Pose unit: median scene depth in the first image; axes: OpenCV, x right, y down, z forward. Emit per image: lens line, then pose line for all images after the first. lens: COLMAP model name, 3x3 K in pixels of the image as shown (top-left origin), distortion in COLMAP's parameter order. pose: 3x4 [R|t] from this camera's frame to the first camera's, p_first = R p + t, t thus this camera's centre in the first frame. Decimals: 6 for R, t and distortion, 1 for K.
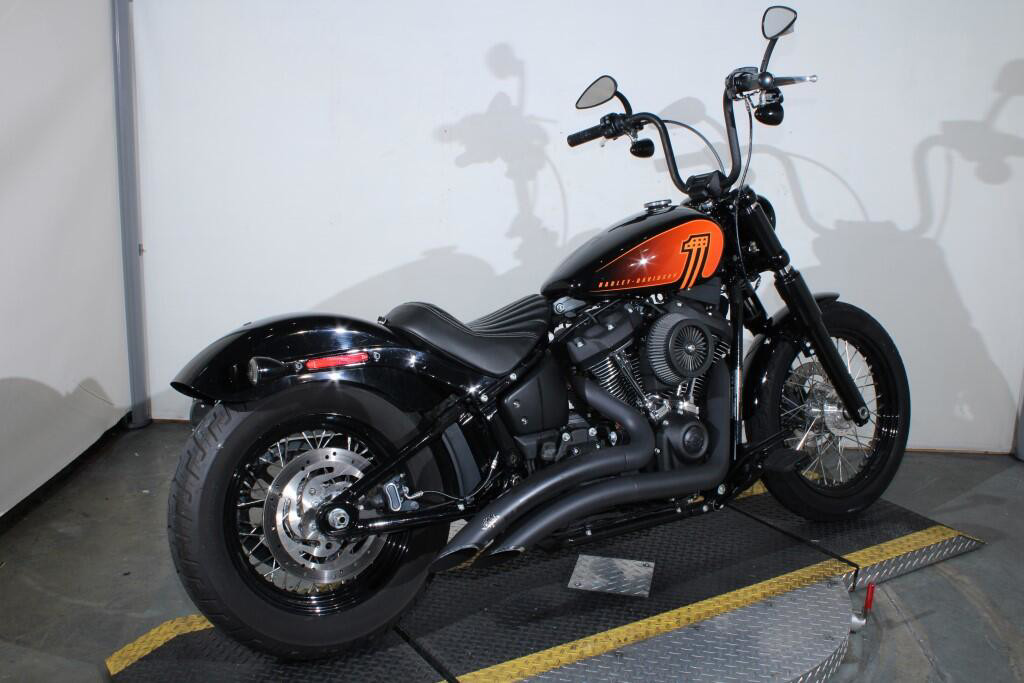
lens RADIAL K [[1085.2, 0, 512.0], [0, 1085.2, 341.5], [0, 0, 1]] dist [-0.136262, 0.009131]
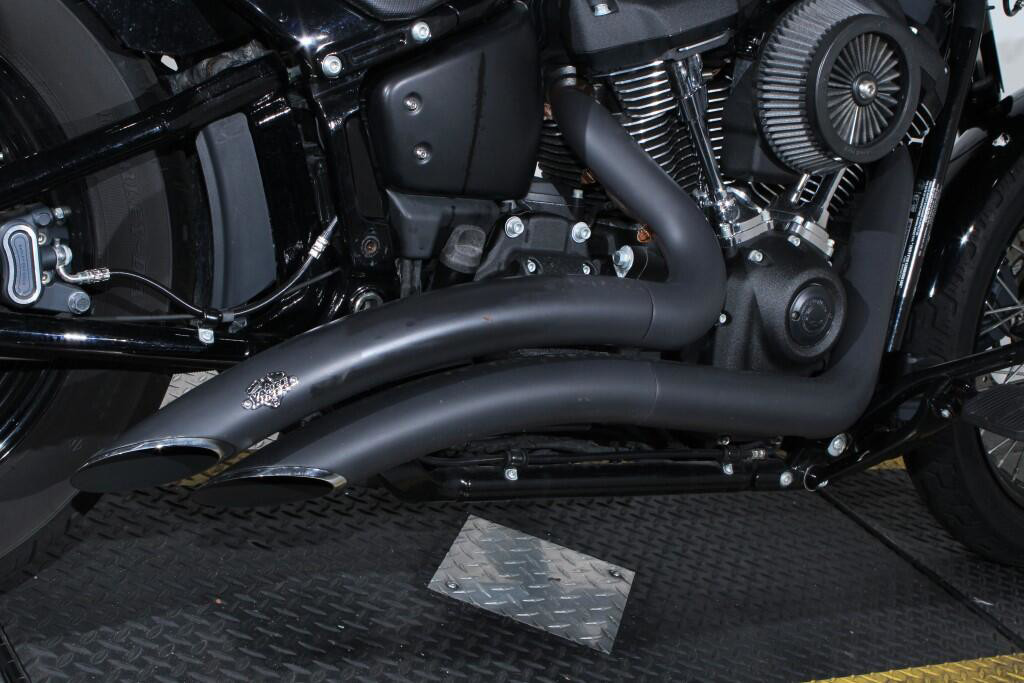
lens RADIAL K [[1689.1, 0, 512.0], [0, 1689.1, 341.5], [0, 0, 1]] dist [-0.020672, 0.211261]
pose [[0.969840, 0.227900, 0.086439, 0.005326], [-0.236231, 0.966220, 0.103019, 0.063744], [-0.060041, -0.120332, 0.990916, 0.378062]]
